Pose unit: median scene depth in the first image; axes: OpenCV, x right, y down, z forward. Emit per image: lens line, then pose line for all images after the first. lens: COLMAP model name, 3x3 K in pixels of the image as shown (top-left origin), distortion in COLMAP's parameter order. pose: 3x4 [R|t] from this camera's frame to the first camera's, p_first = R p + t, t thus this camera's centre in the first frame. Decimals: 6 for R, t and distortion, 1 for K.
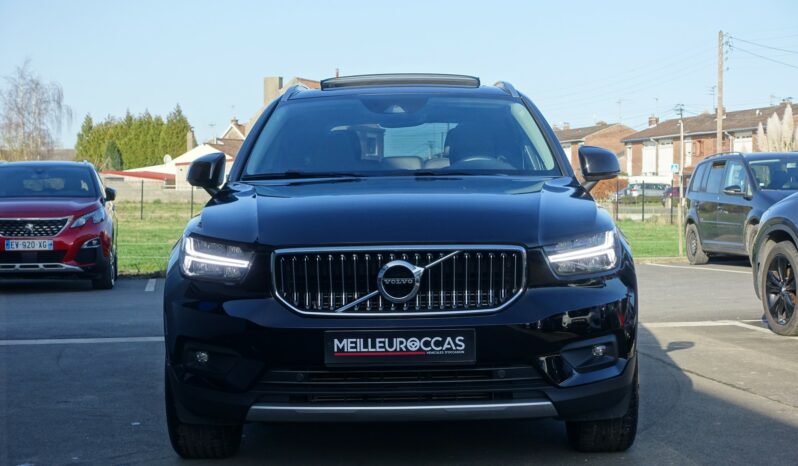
lens RADIAL K [[1453.1, 0, 399.0], [0, 1453.1, 233.0], [0, 0, 1]] dist [-0.020509, 0.023459]
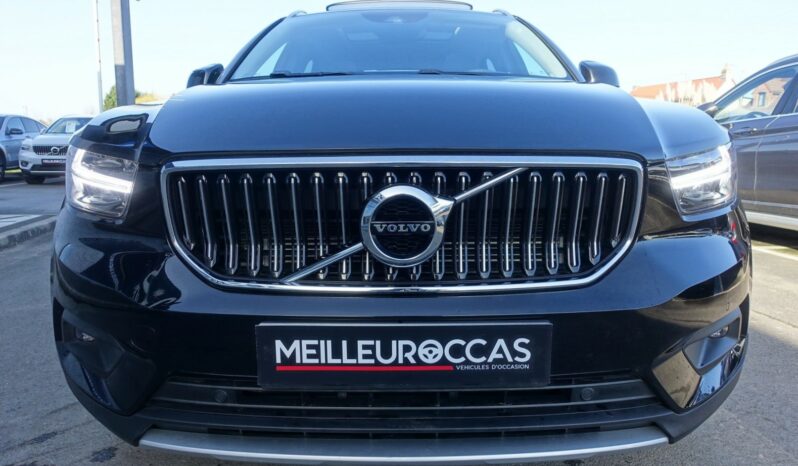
lens RADIAL K [[561.0, 0, 399.0], [0, 561.0, 233.0], [0, 0, 1]] dist [0.002623, -0.002575]
pose [[0.999908, 0.008820, 0.010327, -0.003551], [-0.010056, 0.991916, 0.126493, 0.010563], [-0.009128, -0.126586, 0.991914, 0.809049]]
